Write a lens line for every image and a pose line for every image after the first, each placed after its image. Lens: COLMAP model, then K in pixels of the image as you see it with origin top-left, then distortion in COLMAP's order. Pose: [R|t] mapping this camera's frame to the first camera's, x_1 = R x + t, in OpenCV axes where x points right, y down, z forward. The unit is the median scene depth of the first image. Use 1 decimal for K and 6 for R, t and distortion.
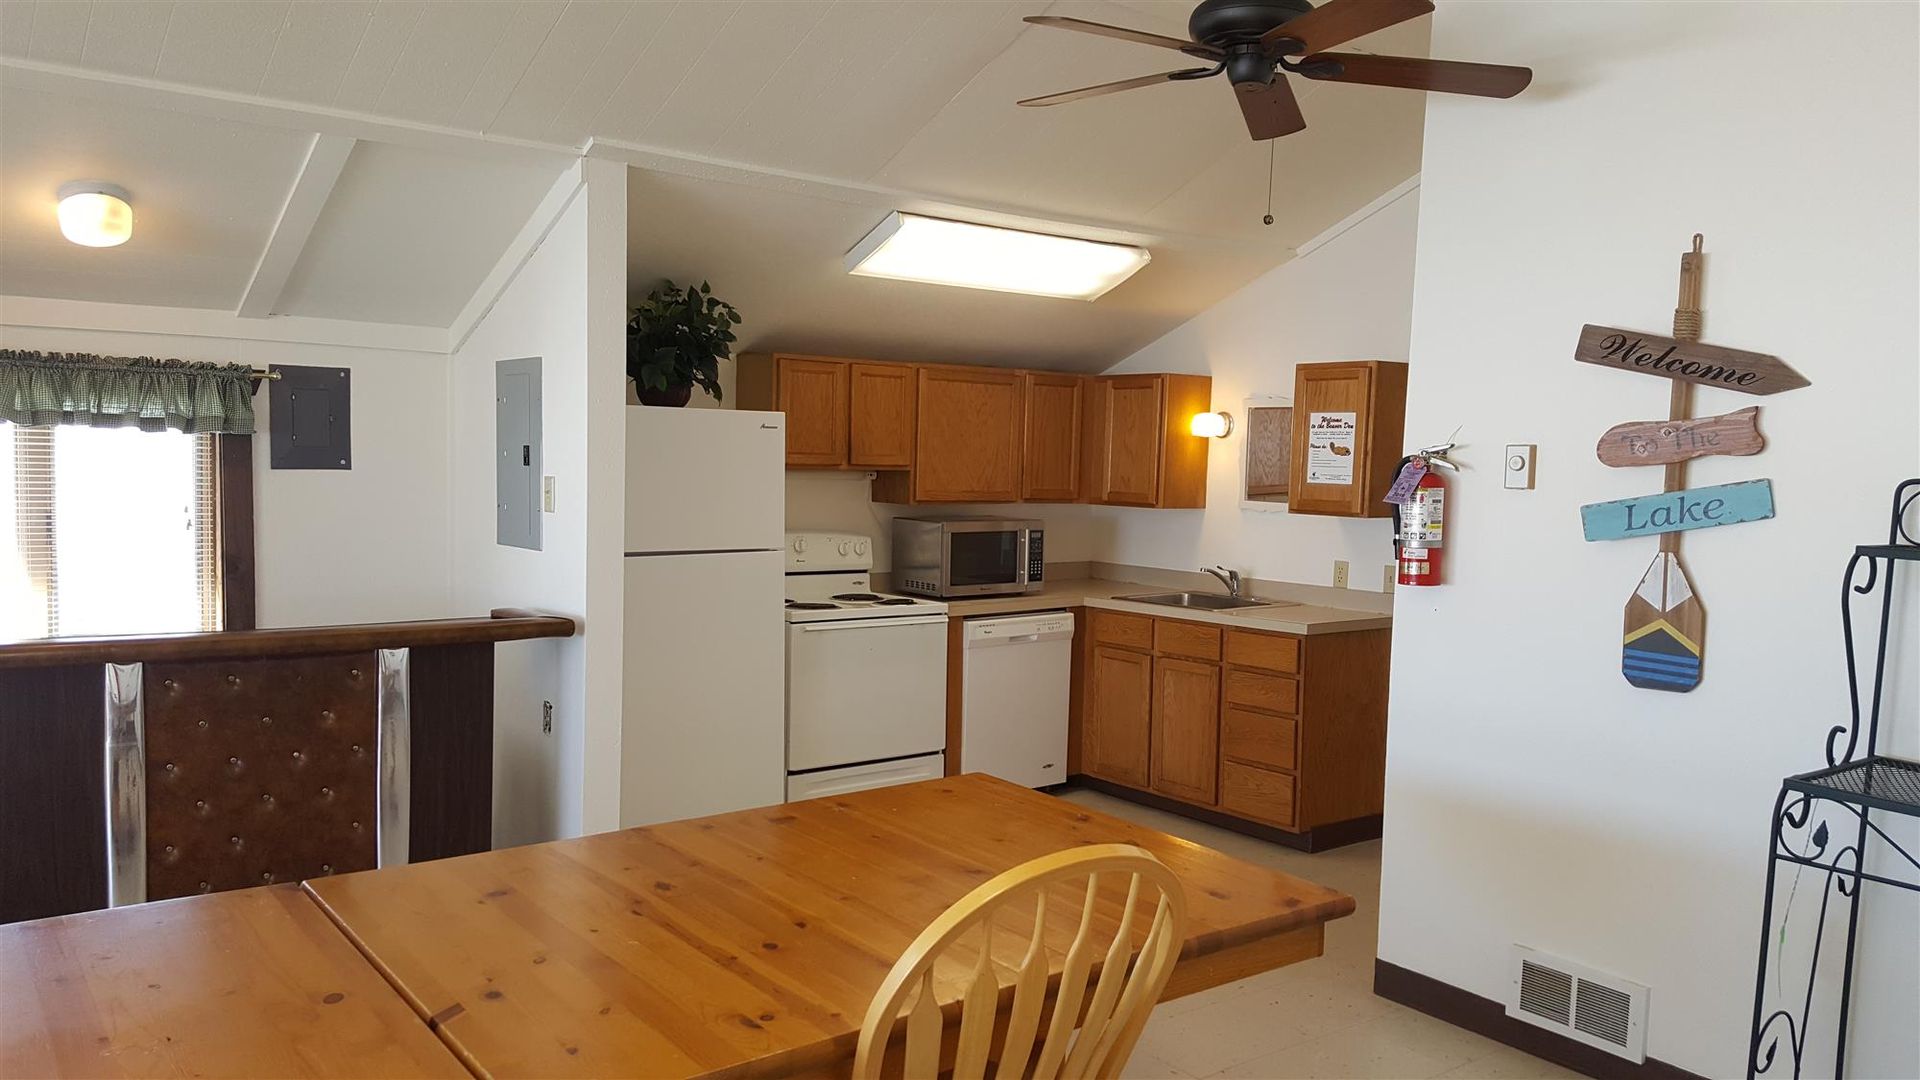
lens RADIAL K [[1378.4, 0, 960.0], [0, 1378.4, 540.0], [0, 0, 1]] dist [0.111040, -0.088838]
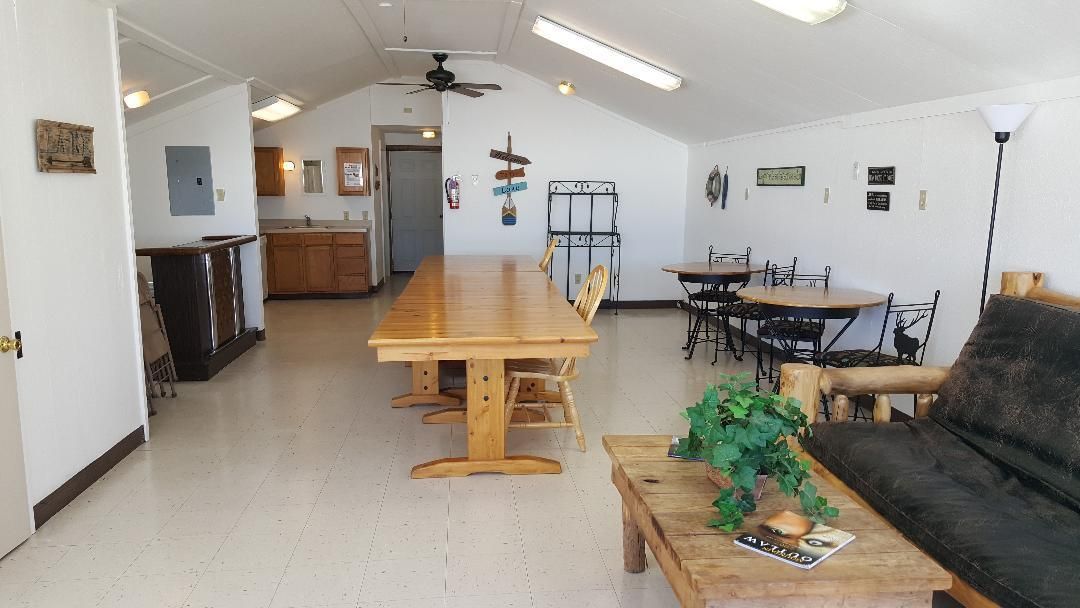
lens RADIAL K [[775.4, 0, 540.0], [0, 775.4, 304.0], [0, 0, 1]] dist [0.111040, -0.088838]
pose [[0.526543, -0.154240, 0.836040, -1.772606], [0.063322, 0.987788, 0.142354, -0.001863], [-0.847787, -0.022016, 0.529880, -0.544916]]
